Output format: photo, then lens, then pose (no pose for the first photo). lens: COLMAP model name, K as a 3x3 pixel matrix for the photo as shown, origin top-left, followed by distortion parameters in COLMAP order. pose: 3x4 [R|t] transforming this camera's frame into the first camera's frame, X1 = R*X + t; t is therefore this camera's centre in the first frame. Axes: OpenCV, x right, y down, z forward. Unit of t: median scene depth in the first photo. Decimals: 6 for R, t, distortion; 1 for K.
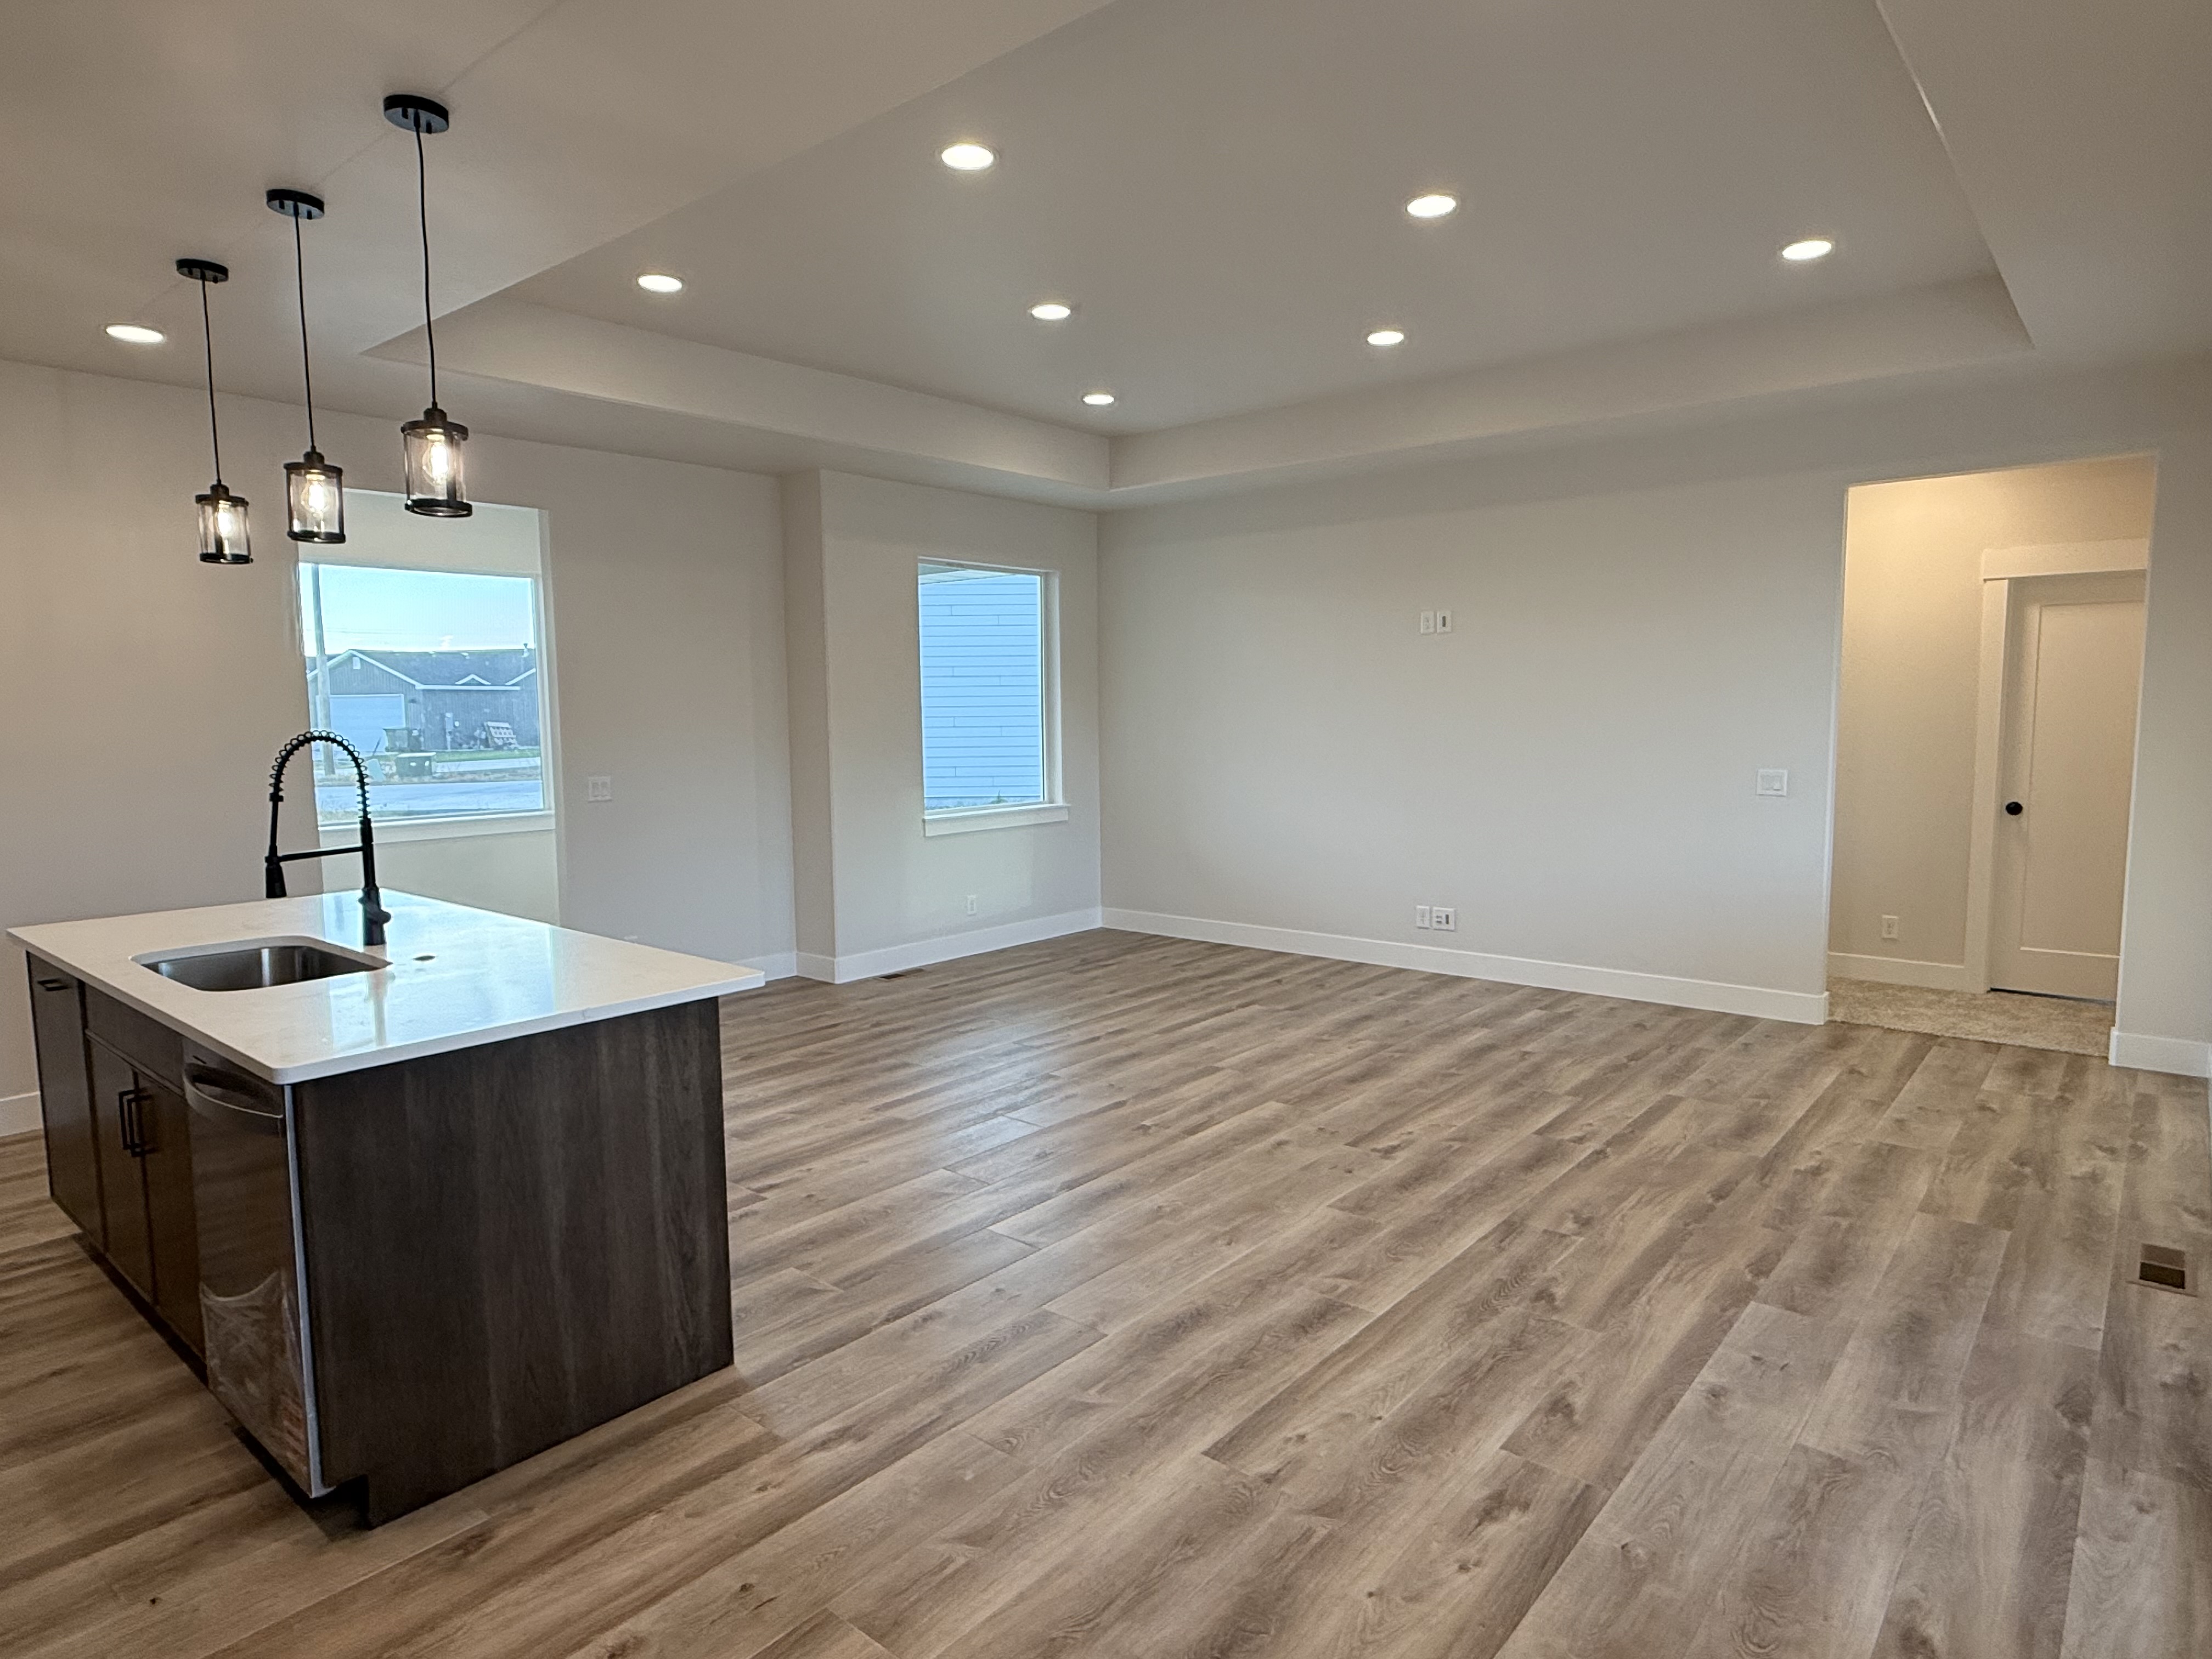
lens RADIAL K [[1278.6, 0, 1106.3], [0, 1278.6, 819.5], [0, 0, 1]] dist [0.004878, -0.002076]
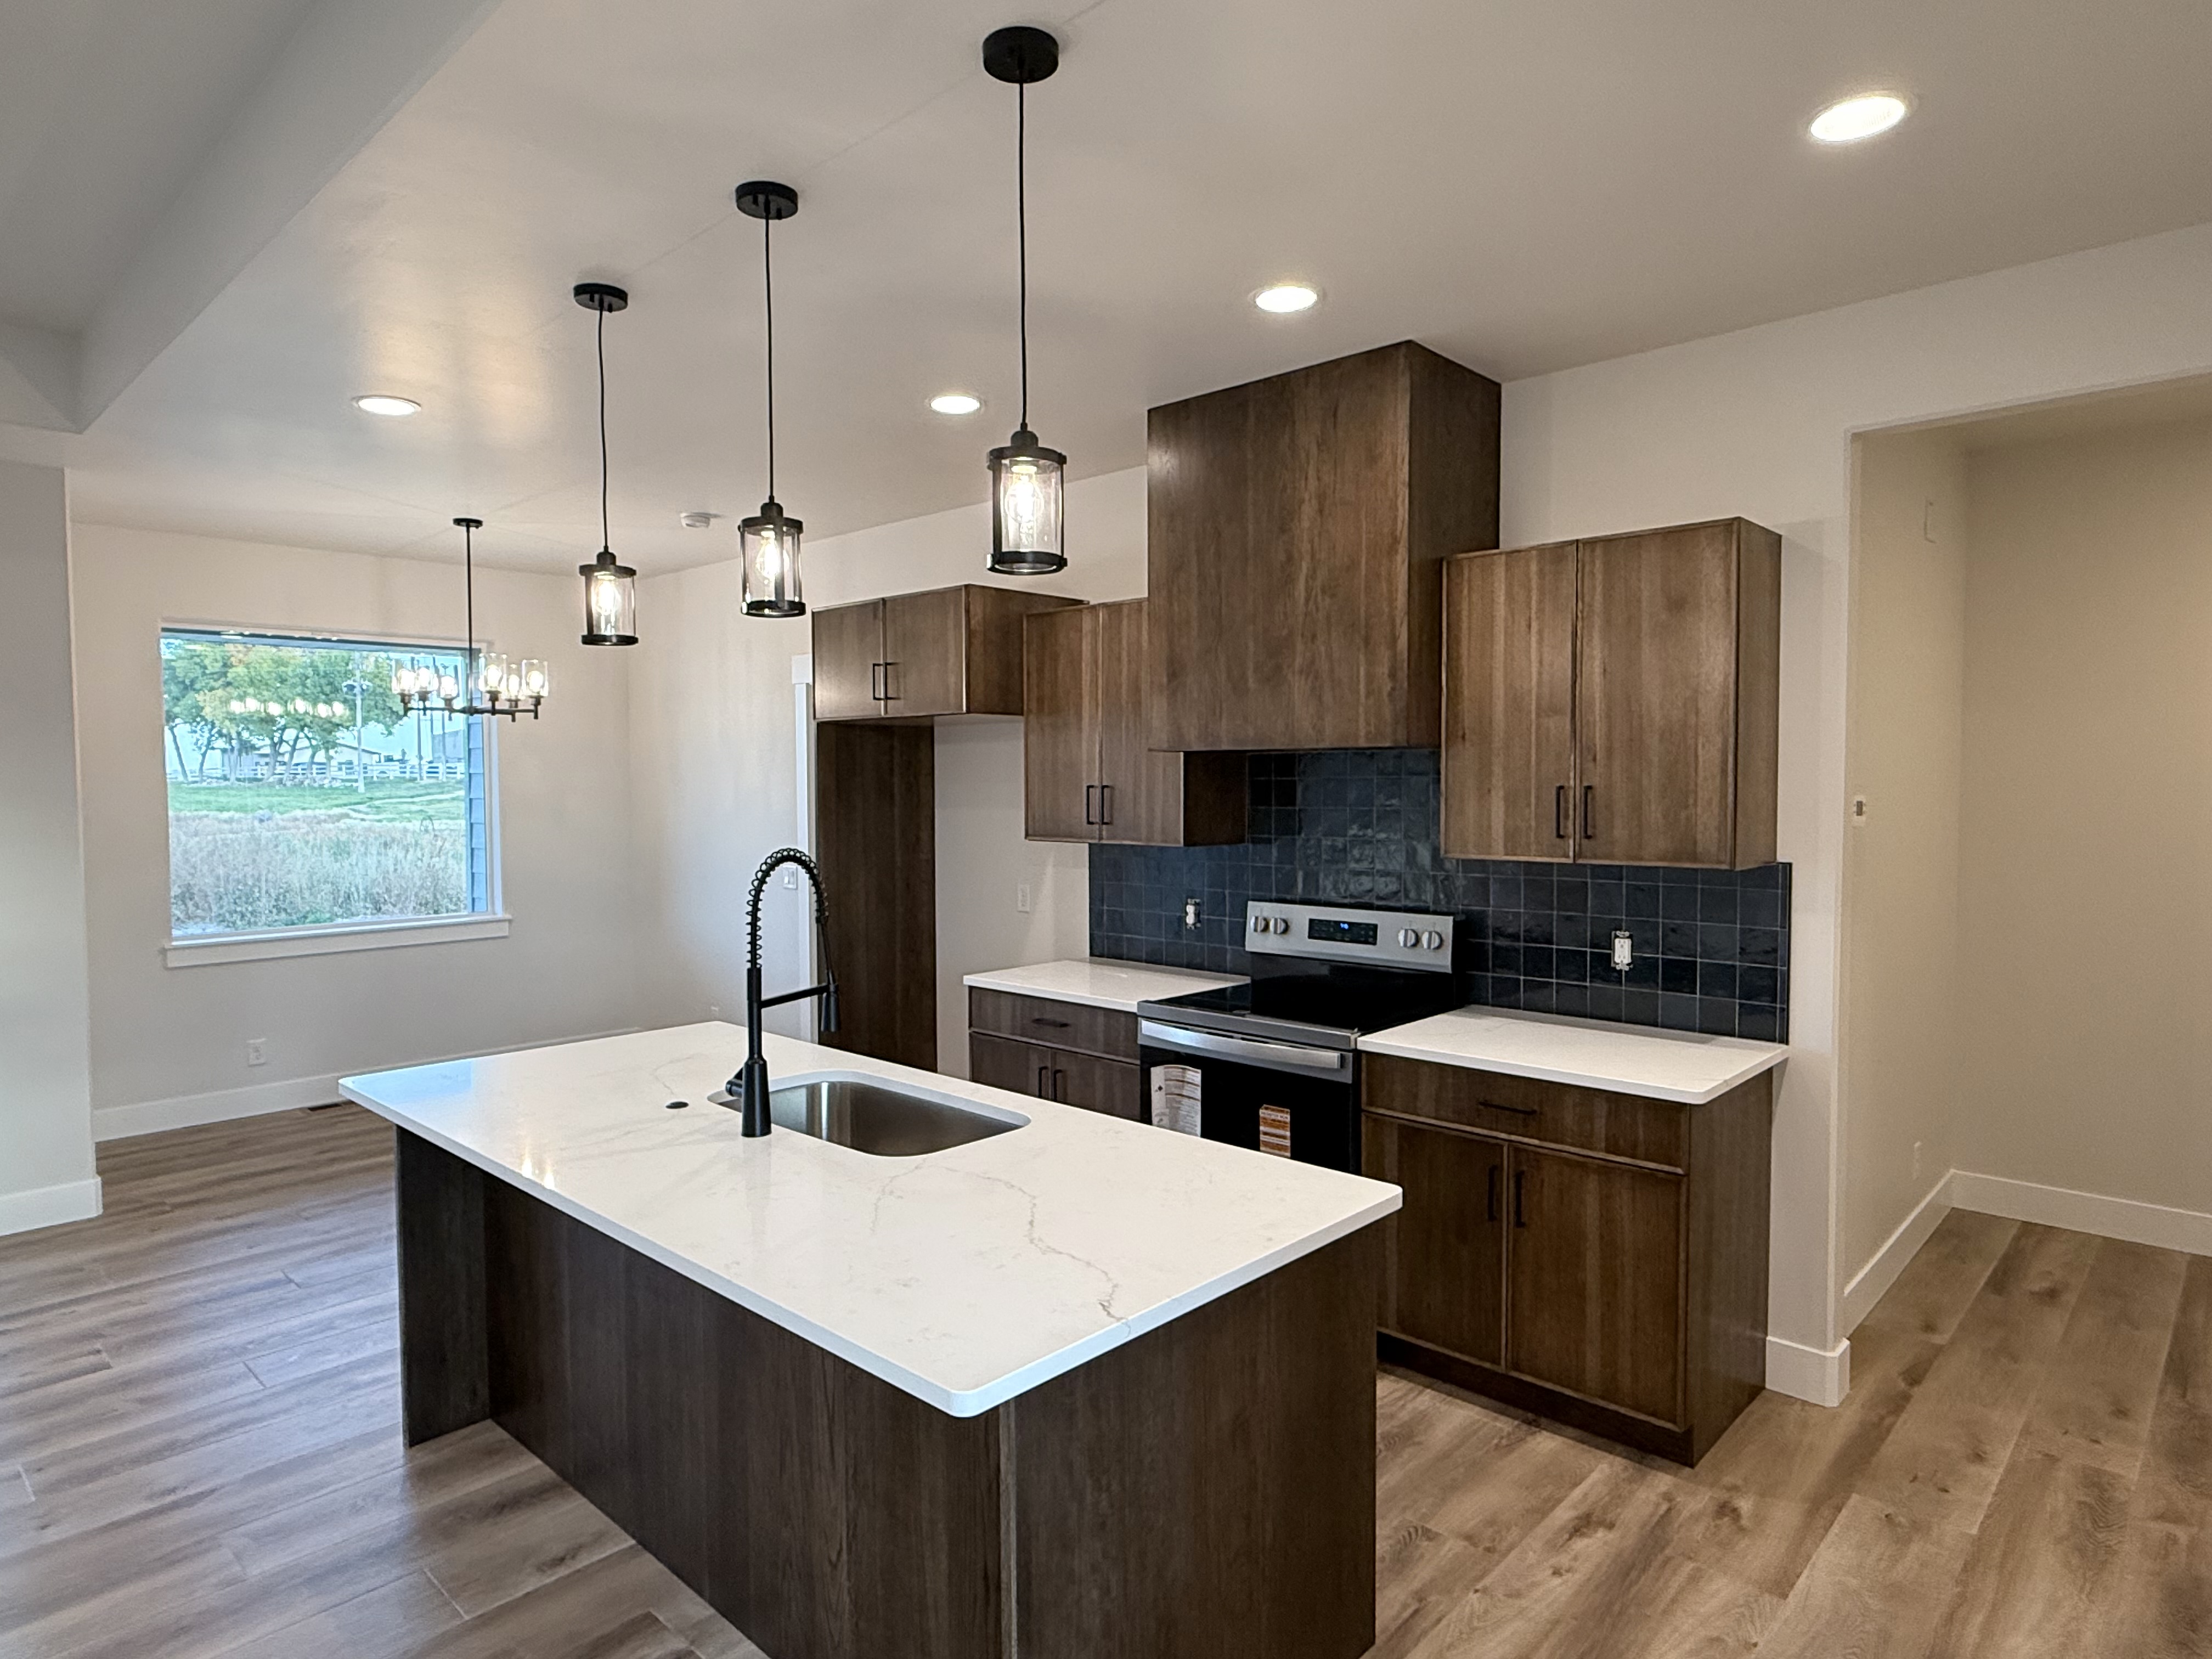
lens RADIAL K [[1278.6, 0, 1089.6], [0, 1278.6, 831.5], [0, 0, 1]] dist [0.004878, -0.002076]
pose [[-0.997972, 0.014222, 0.062043, -0.712834], [0.022292, 0.991080, 0.131388, -0.152112], [-0.059621, 0.132505, -0.989388, 1.494614]]
